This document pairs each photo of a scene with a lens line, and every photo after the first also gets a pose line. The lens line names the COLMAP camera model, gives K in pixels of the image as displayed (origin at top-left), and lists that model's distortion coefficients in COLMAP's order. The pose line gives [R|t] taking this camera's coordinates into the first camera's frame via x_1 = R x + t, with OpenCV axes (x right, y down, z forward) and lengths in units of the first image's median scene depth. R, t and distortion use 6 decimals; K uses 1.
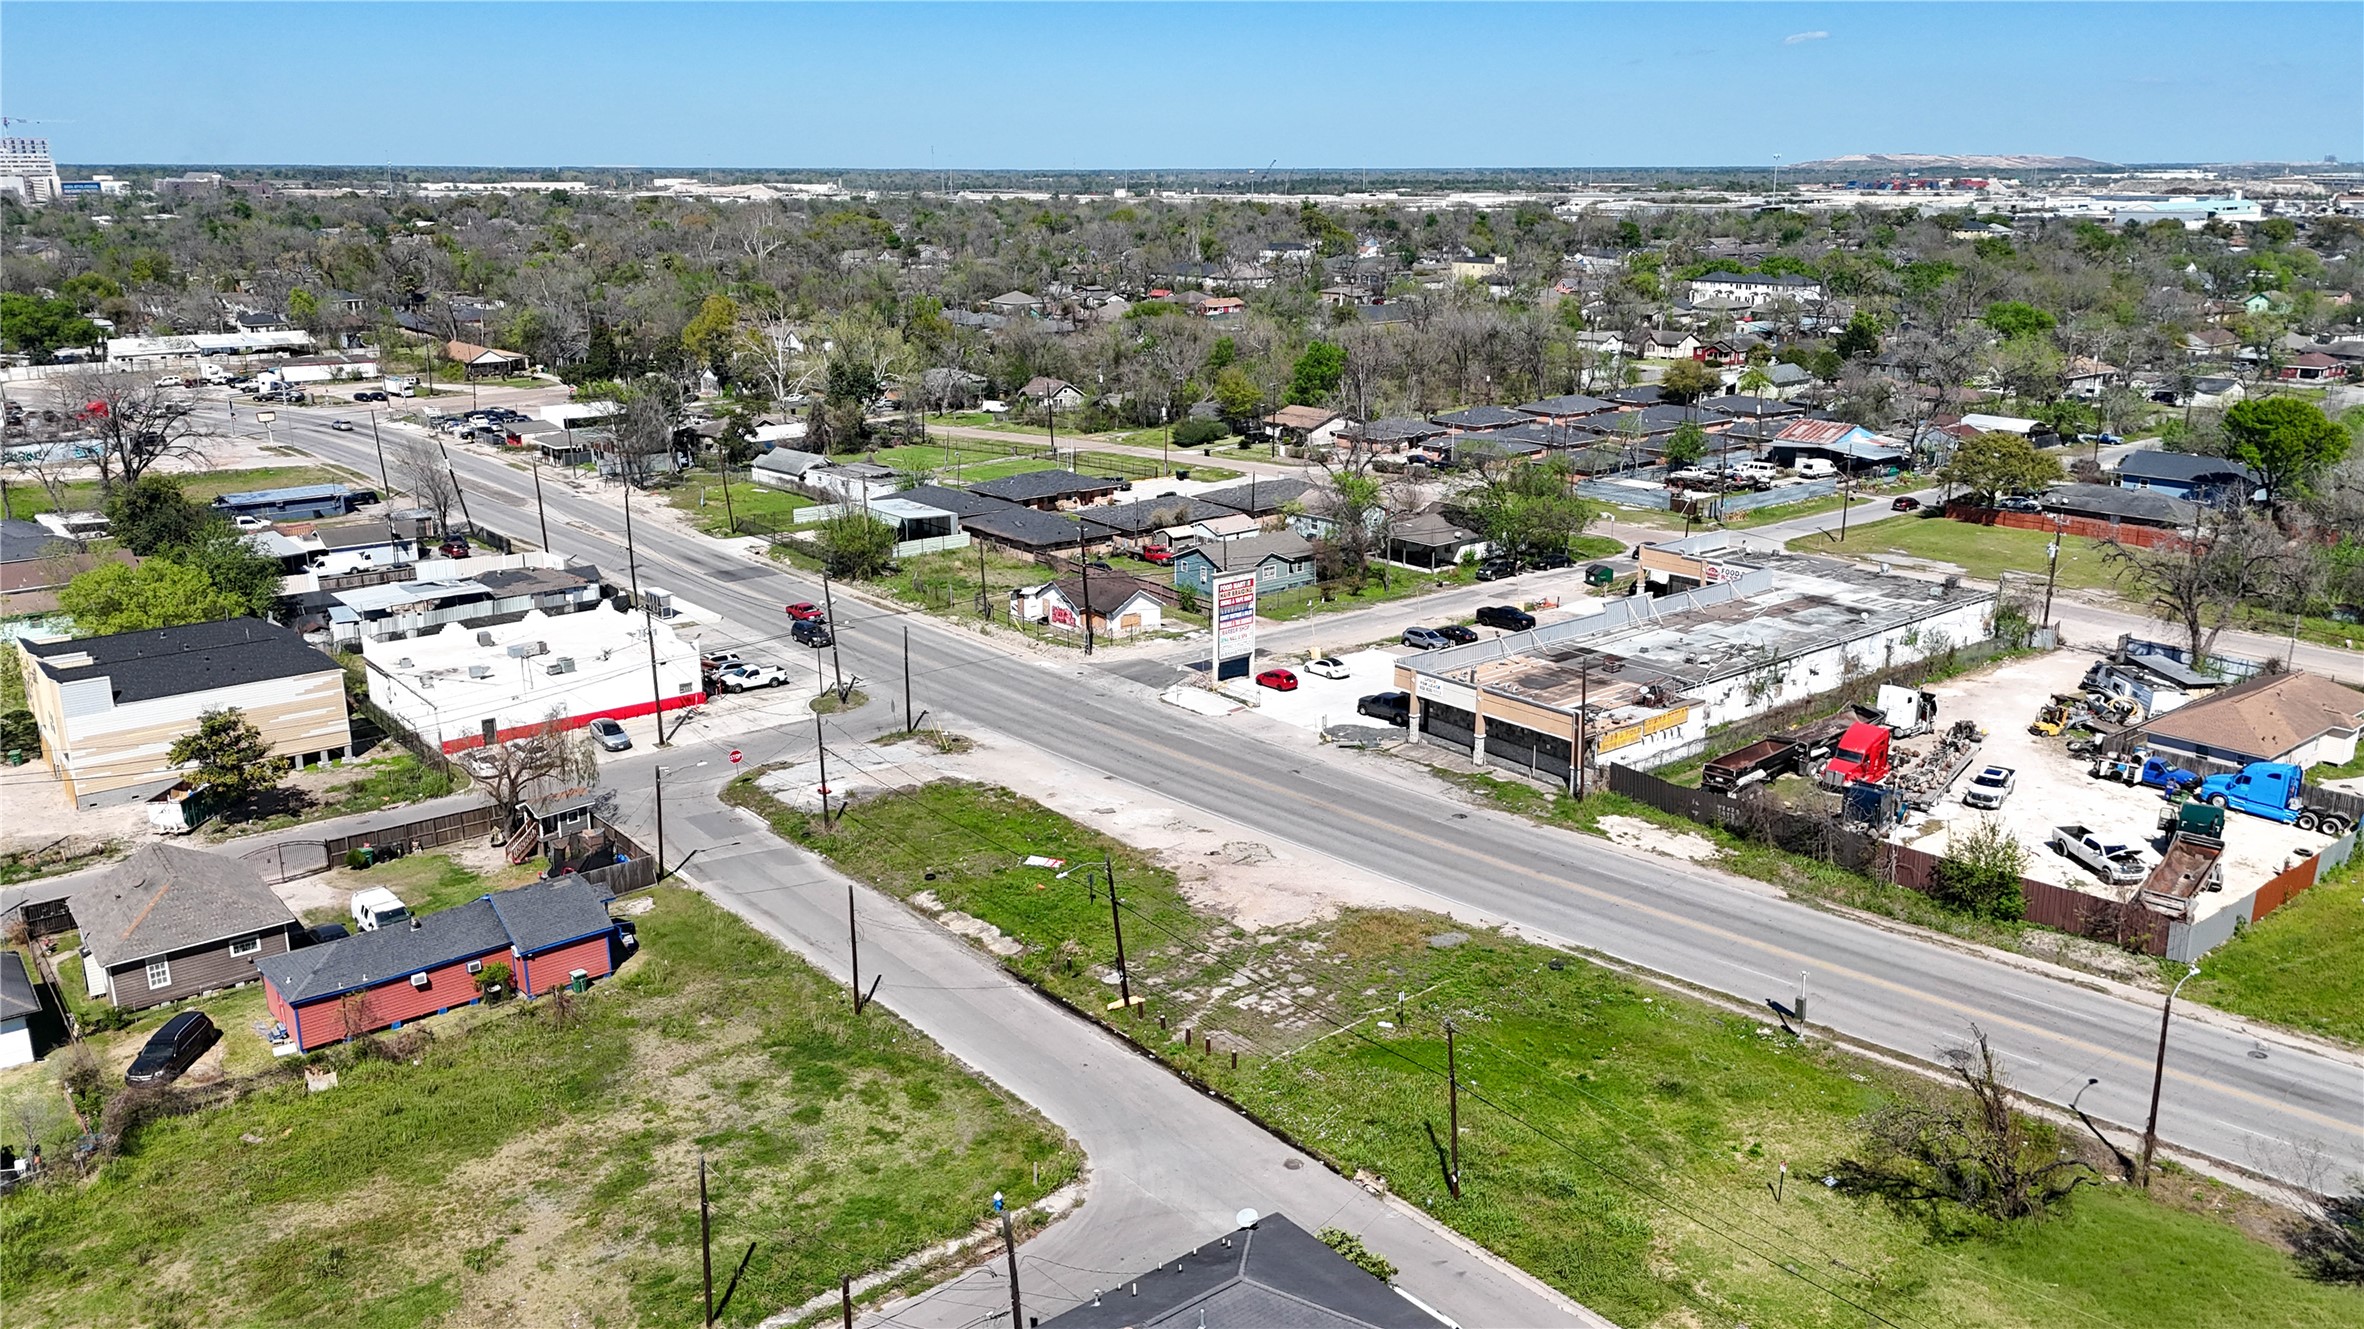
lens RADIAL K [[1770.5, 0, 1182.0], [0, 1770.5, 664.5], [0, 0, 1]] dist [0.096920, -0.120867]
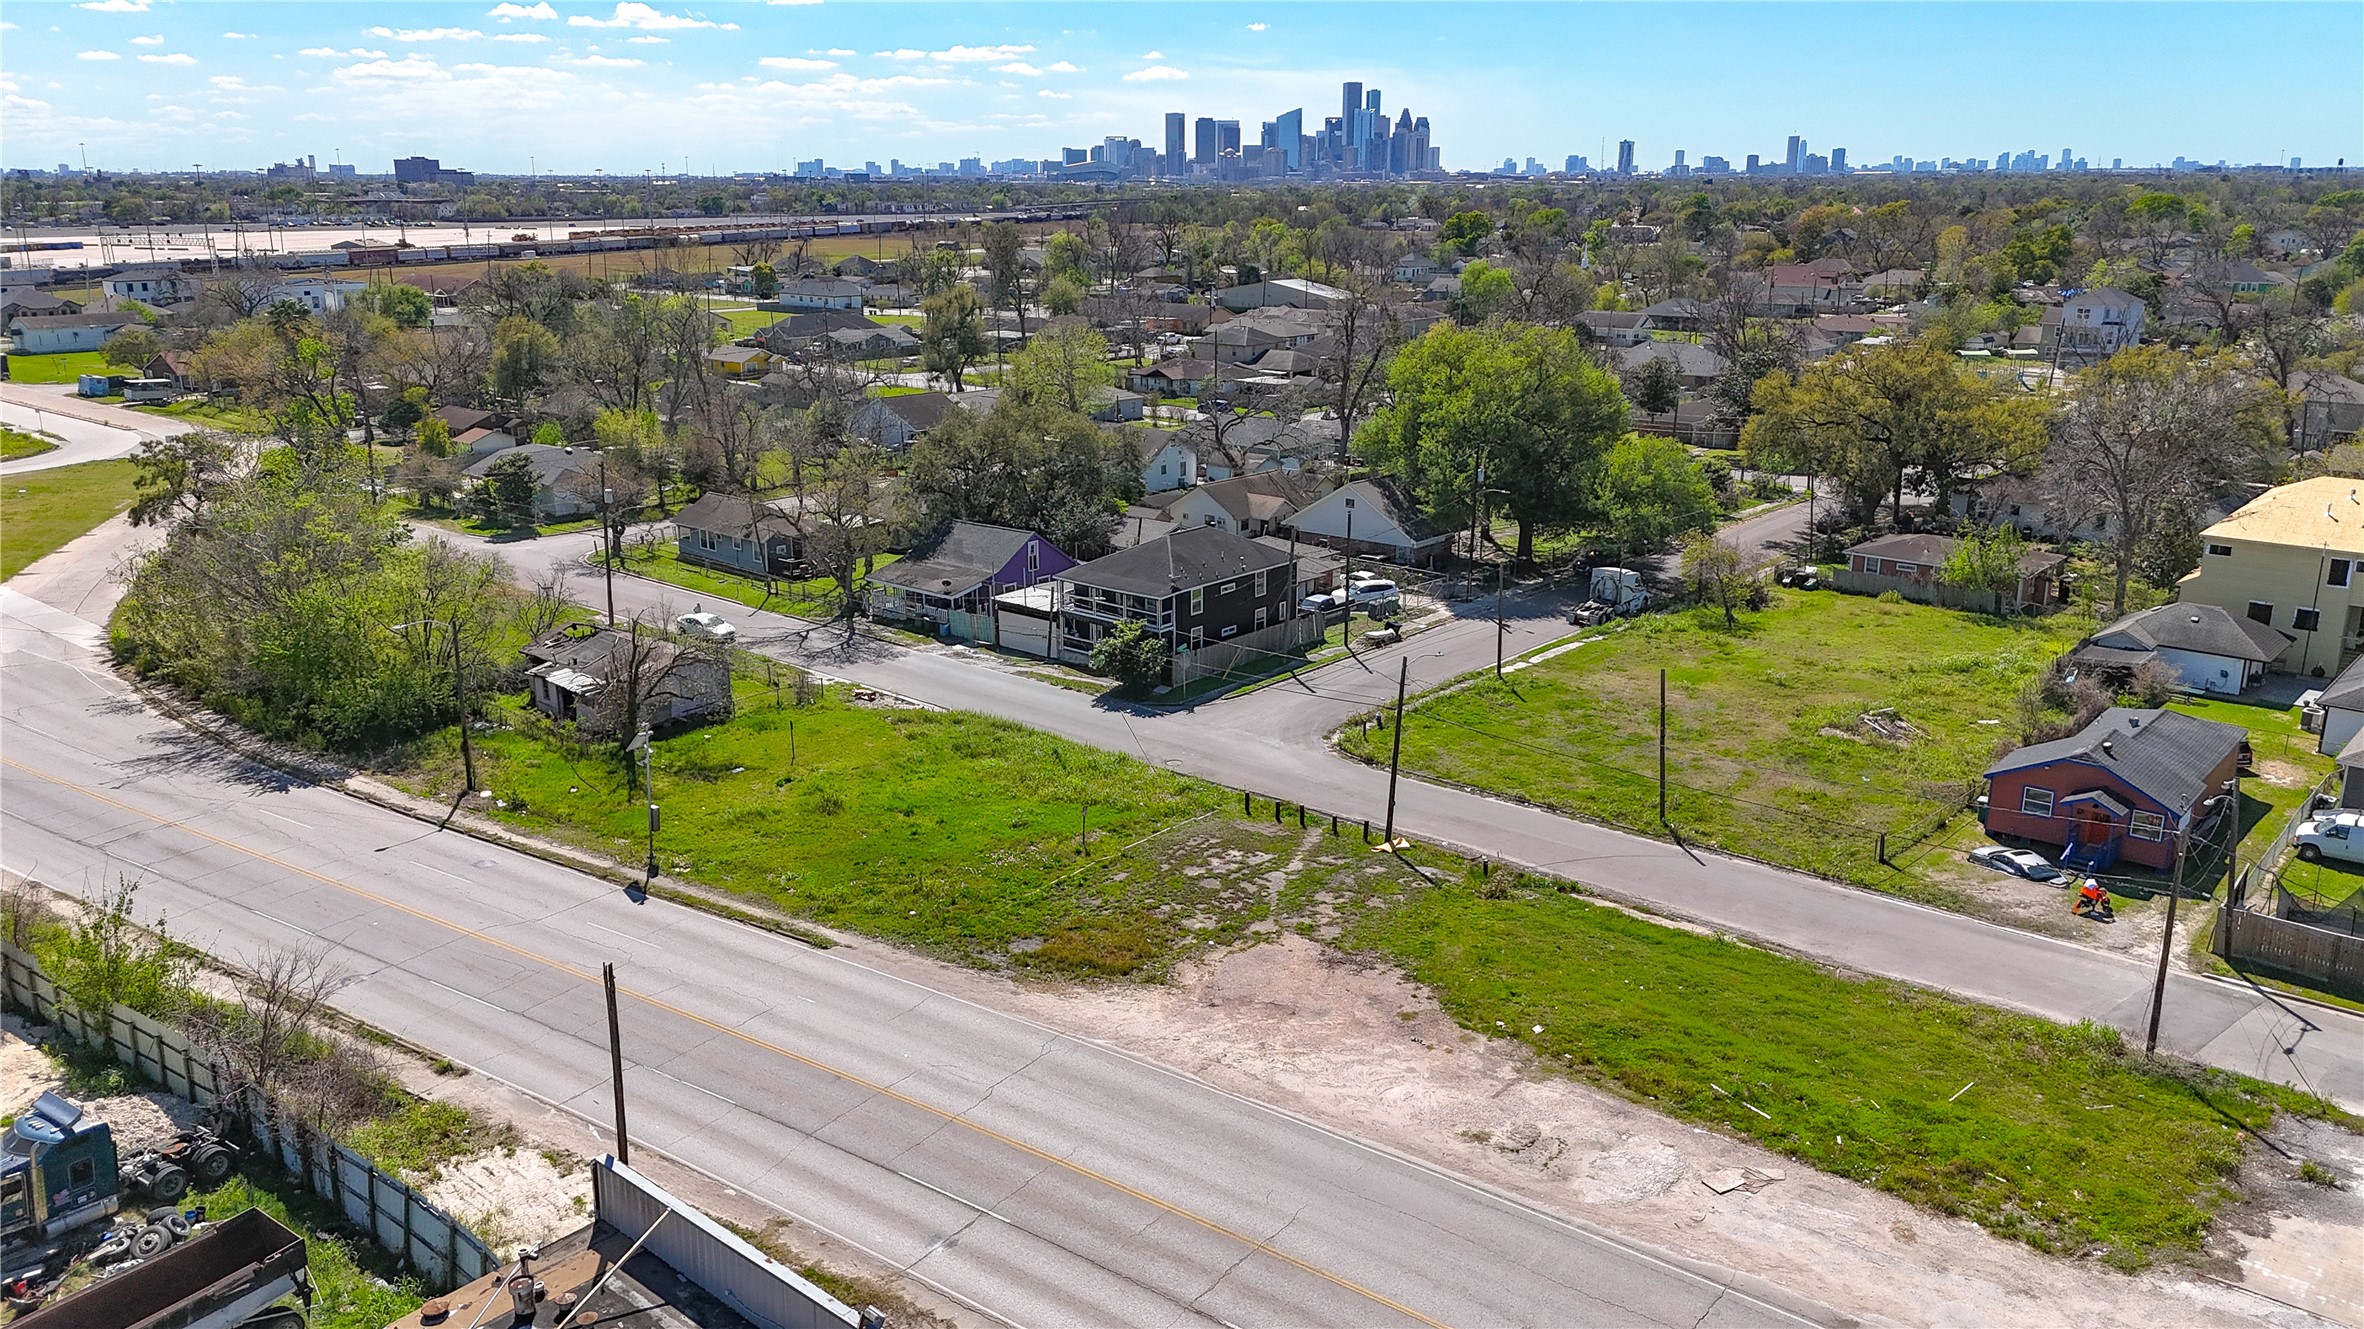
lens RADIAL K [[1729.0, 0, 1182.0], [0, 1729.0, 664.5], [0, 0, 1]] dist [0.118422, -0.159983]
pose [[-0.985538, 0.049935, -0.161928, 0.161792], [-0.041322, 0.855924, 0.515448, -0.258489], [0.164337, 0.514685, -0.841482, 1.296649]]
